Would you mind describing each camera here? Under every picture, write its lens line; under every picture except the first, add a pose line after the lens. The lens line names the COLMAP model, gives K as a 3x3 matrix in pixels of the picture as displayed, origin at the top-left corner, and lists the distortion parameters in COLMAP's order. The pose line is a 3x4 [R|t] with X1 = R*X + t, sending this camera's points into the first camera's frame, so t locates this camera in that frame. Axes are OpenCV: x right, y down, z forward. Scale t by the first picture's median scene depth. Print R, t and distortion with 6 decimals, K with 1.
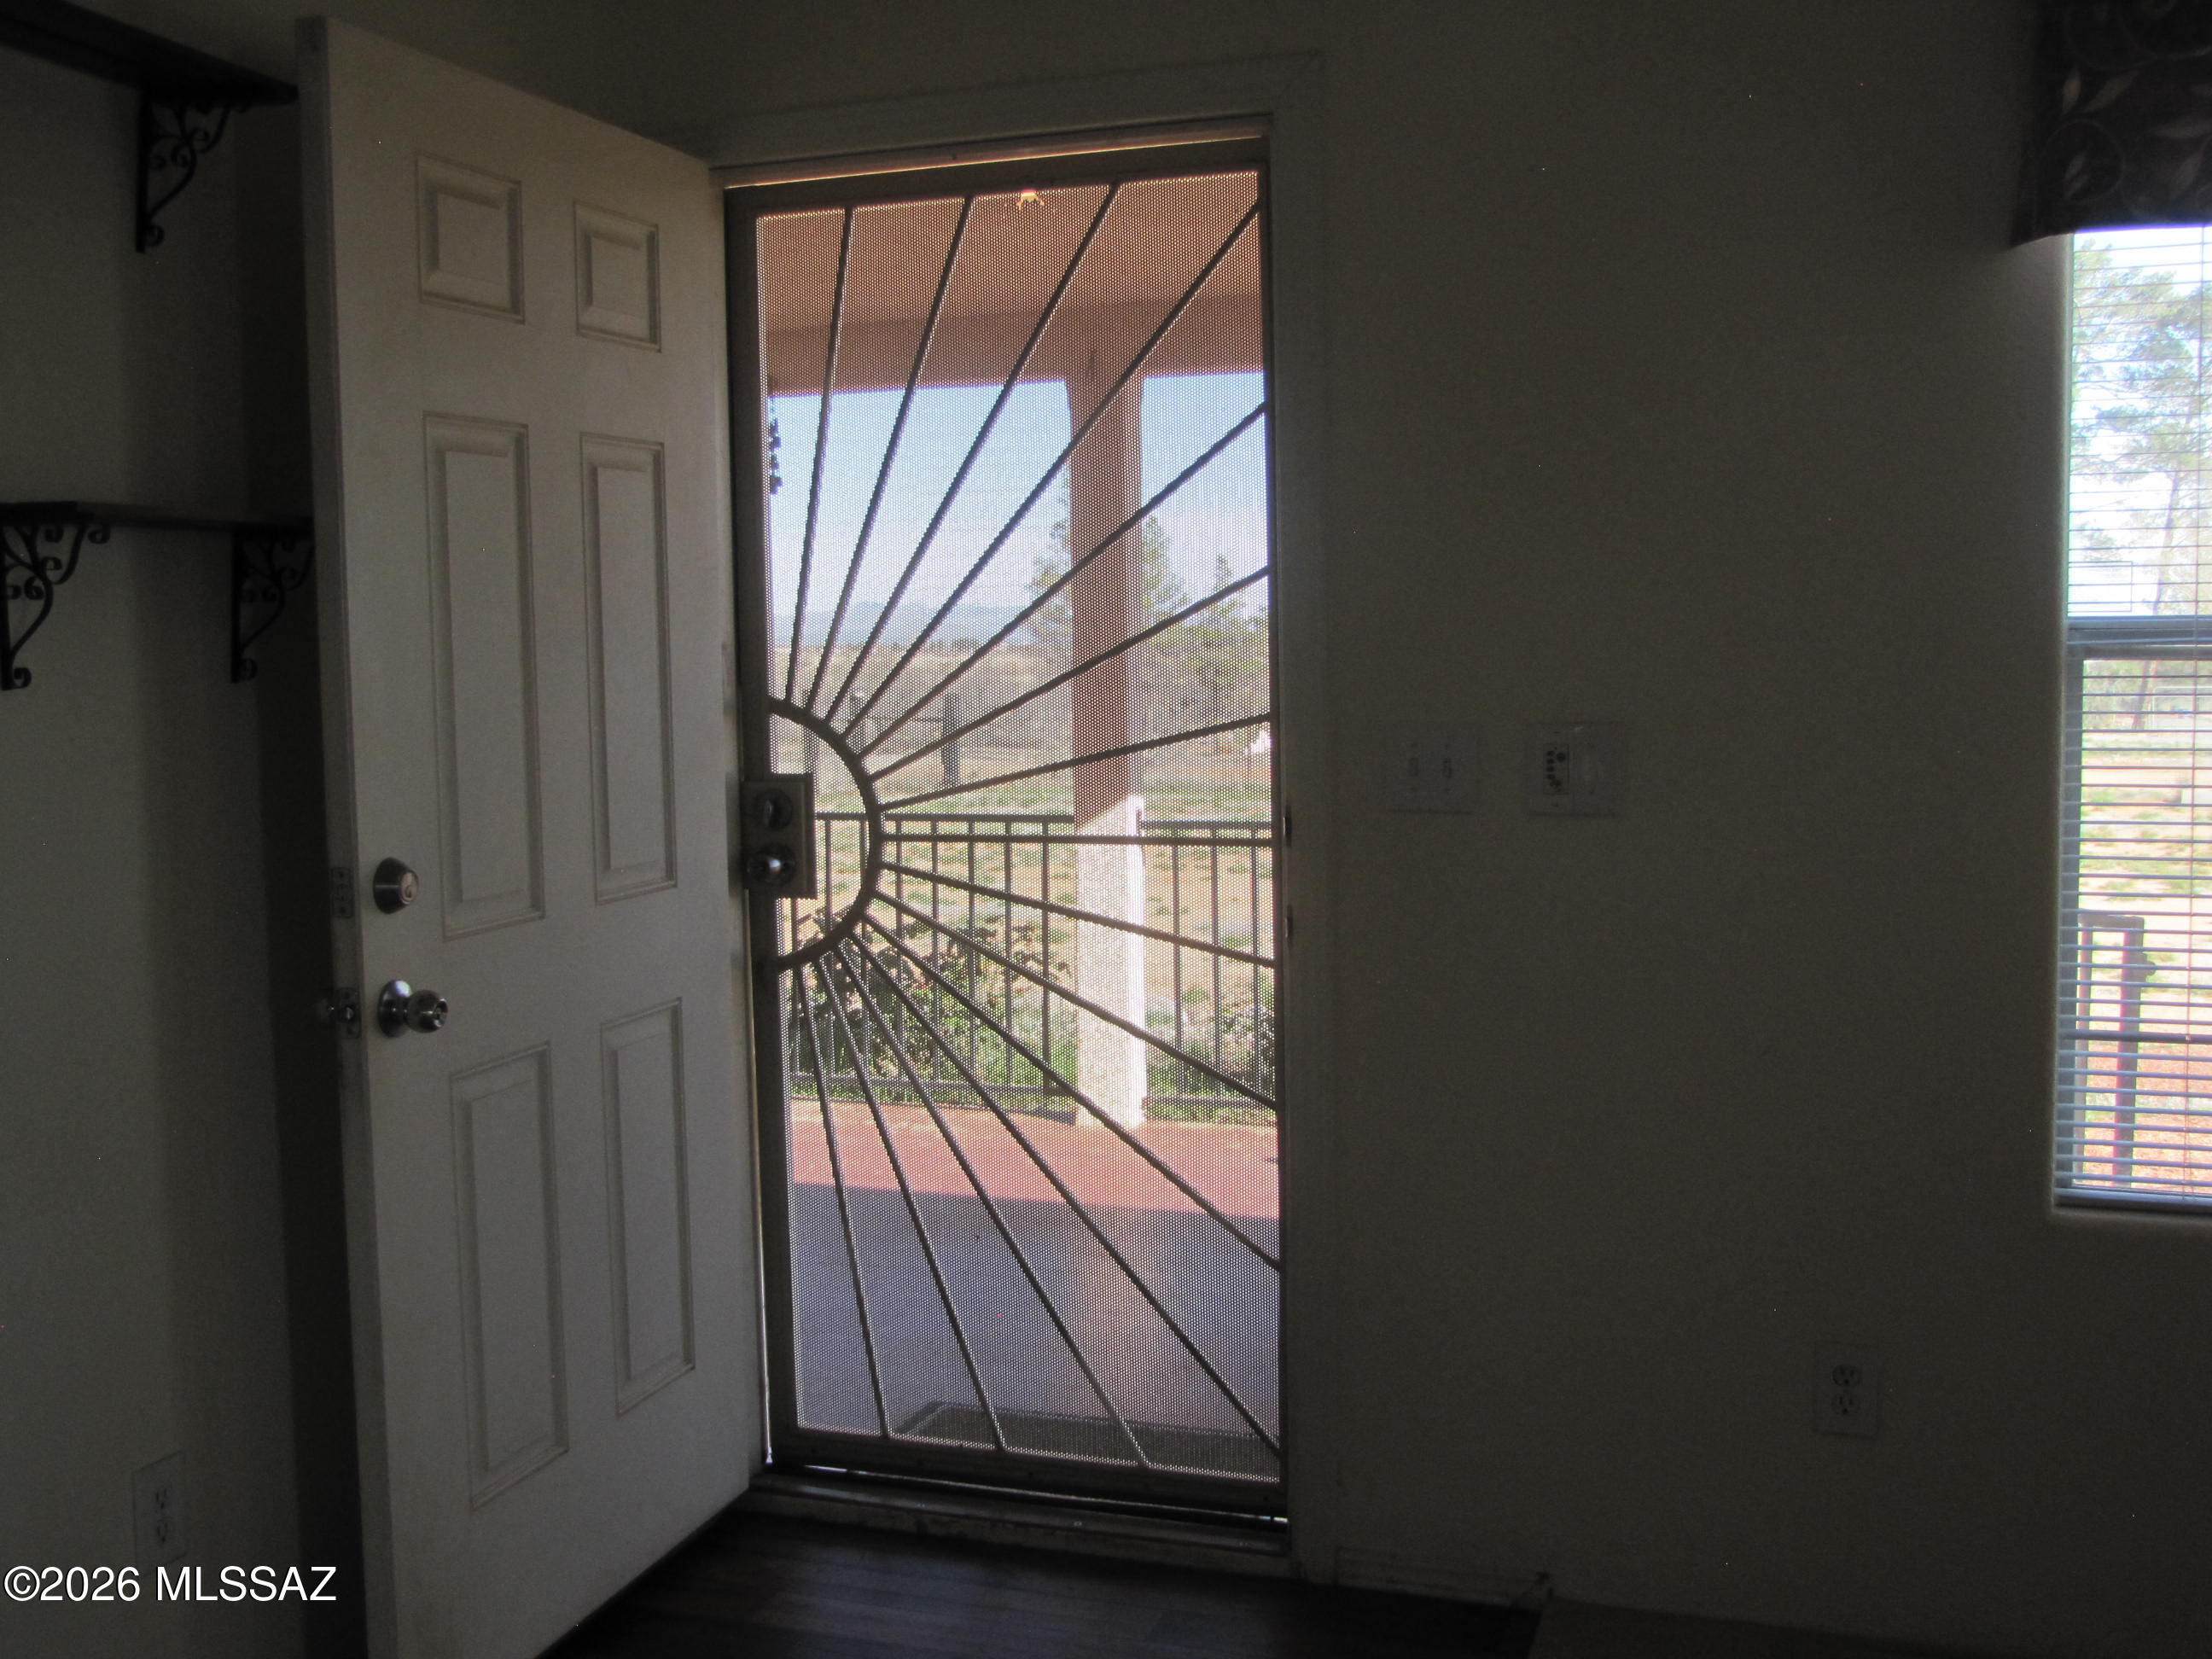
lens RADIAL K [[2267.6, 0, 1103.0], [0, 2267.6, 780.3], [0, 0, 1]] dist [-0.145032, 0.219830]
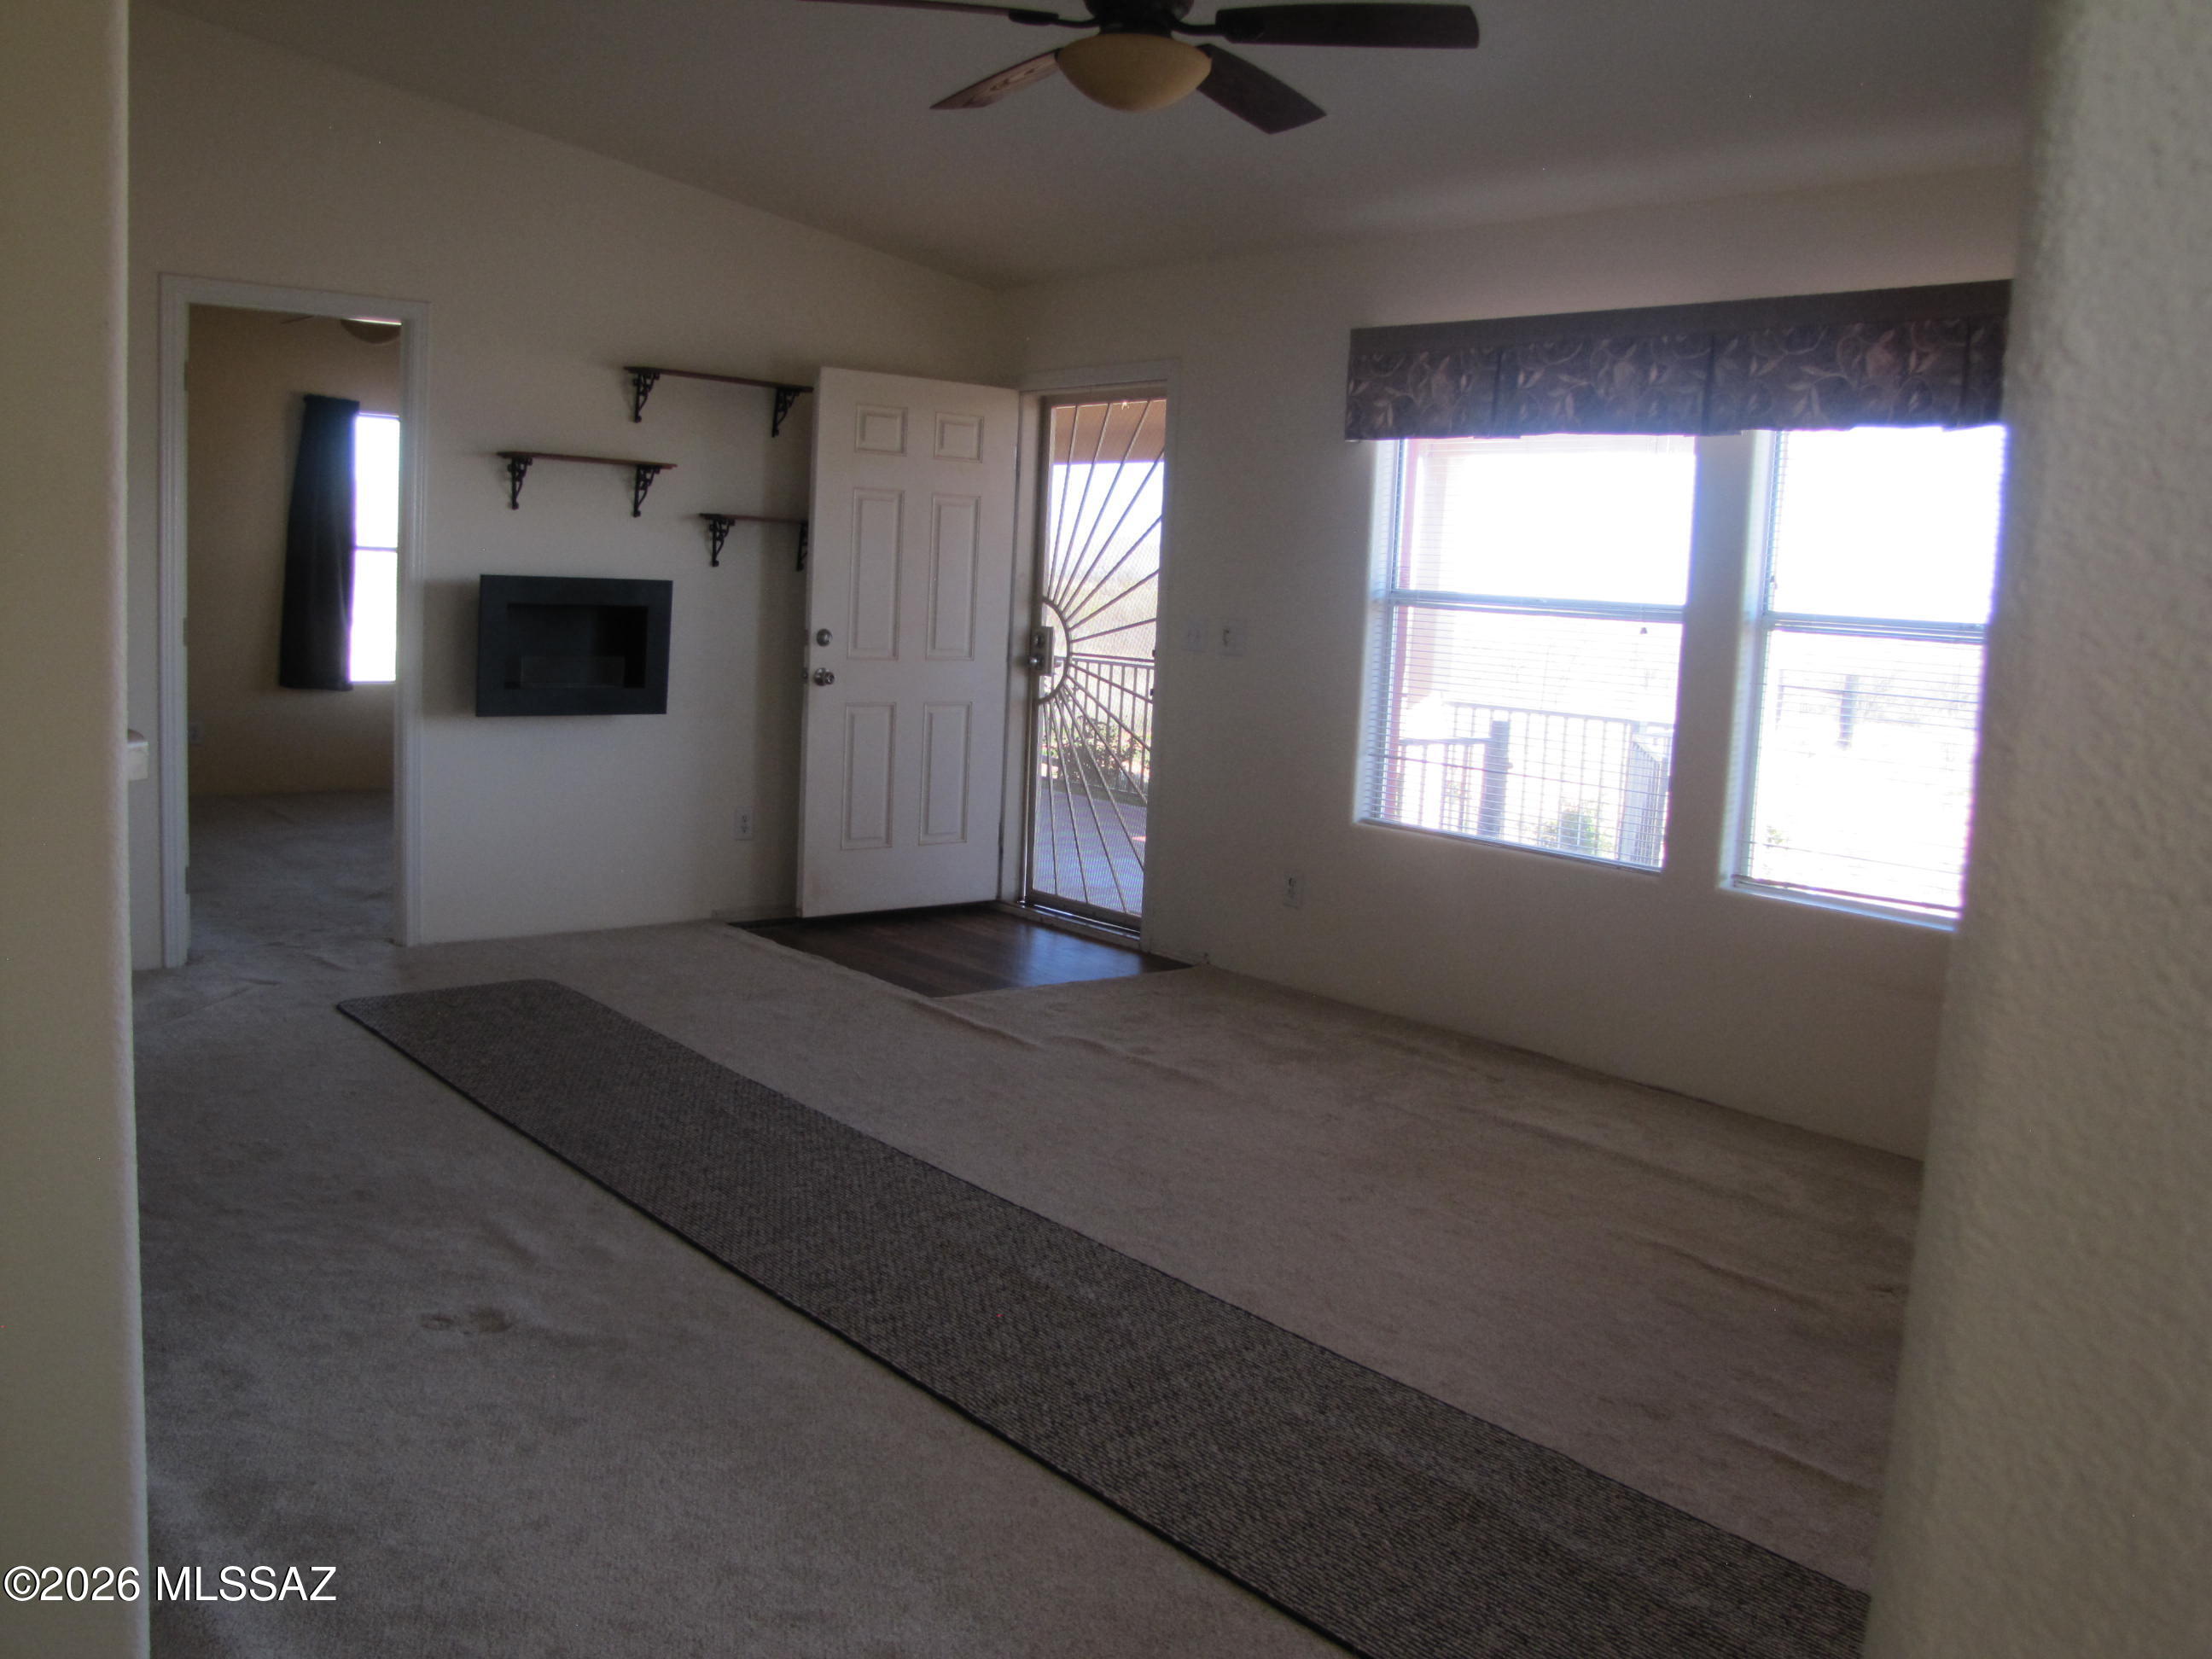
lens RADIAL K [[1886.3, 0, 1106.0], [0, 1886.3, 829.5], [0, 0, 1]] dist [-0.199824, 0.186615]
pose [[0.842289, 0.125220, -0.524279, 1.179817], [-0.099182, 0.992039, 0.077598, 0.058465], [0.529822, -0.013361, 0.848004, -0.849778]]
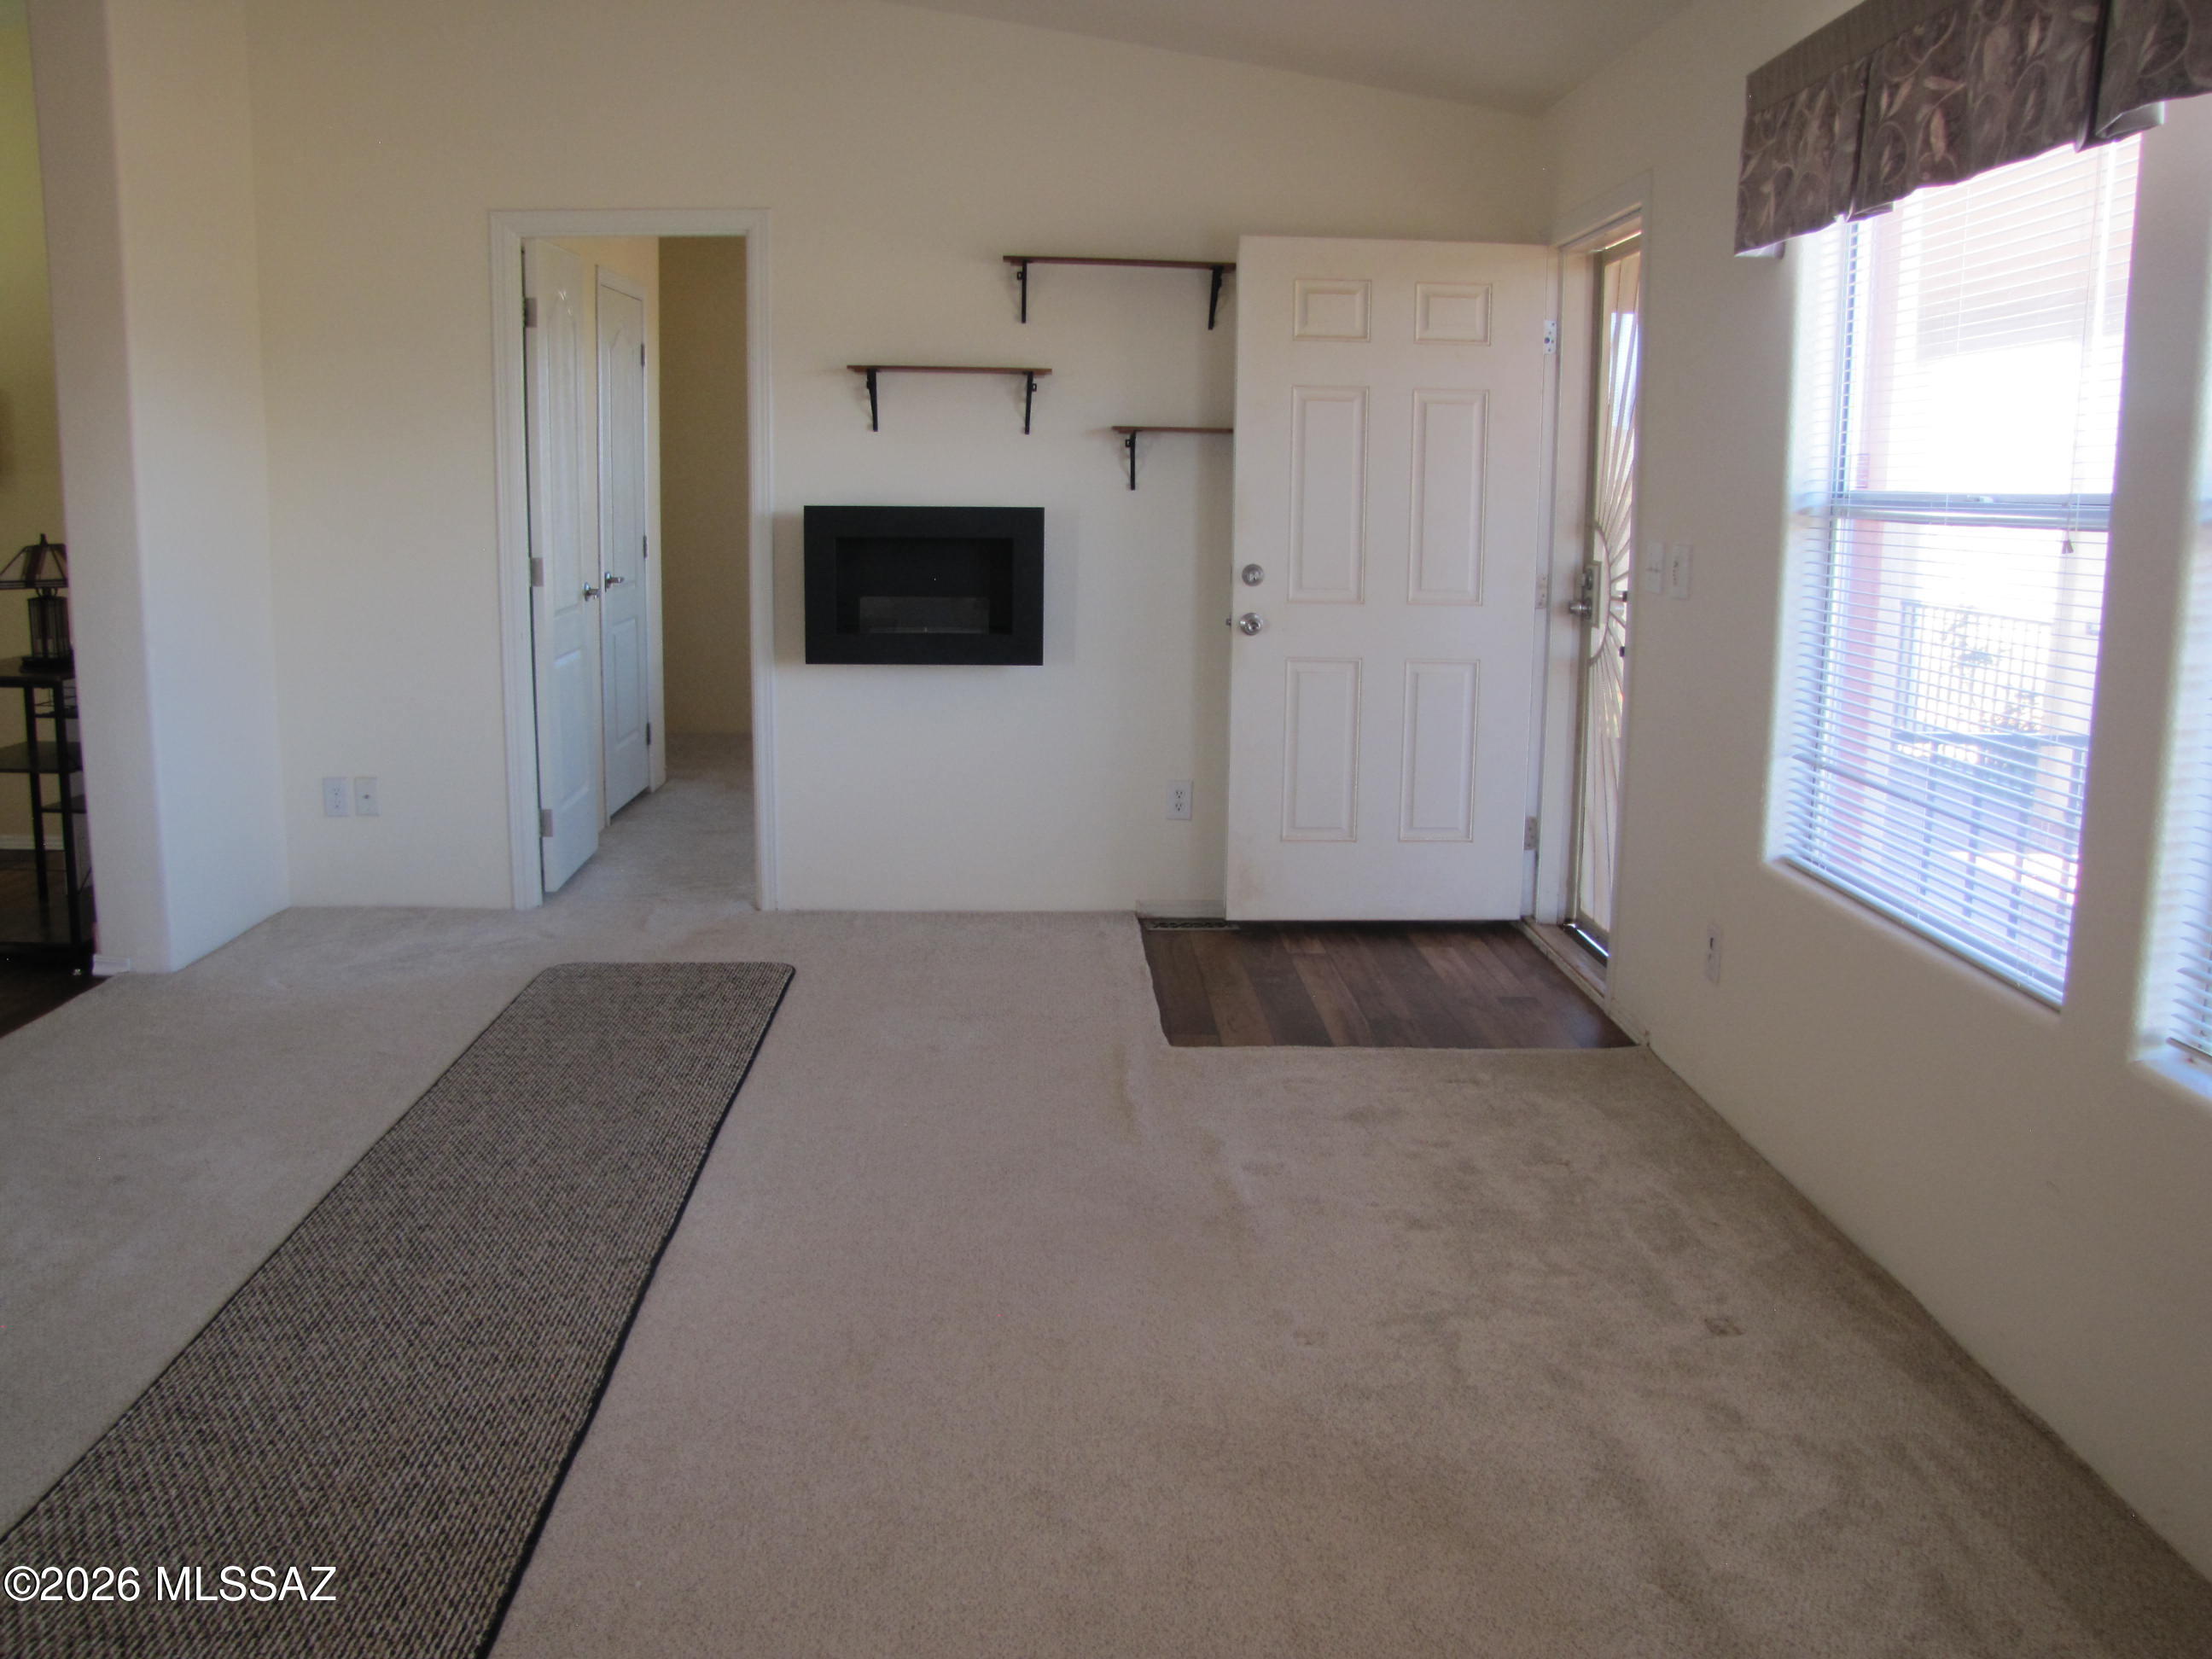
lens RADIAL K [[1886.3, 0, 1106.0], [0, 1886.3, 829.5], [0, 0, 1]] dist [-0.199824, 0.186615]
pose [[0.329736, 0.187496, -0.925267, 1.348397], [-0.085271, 0.981989, 0.168602, -0.011157], [0.940214, 0.023304, 0.339785, 0.105687]]
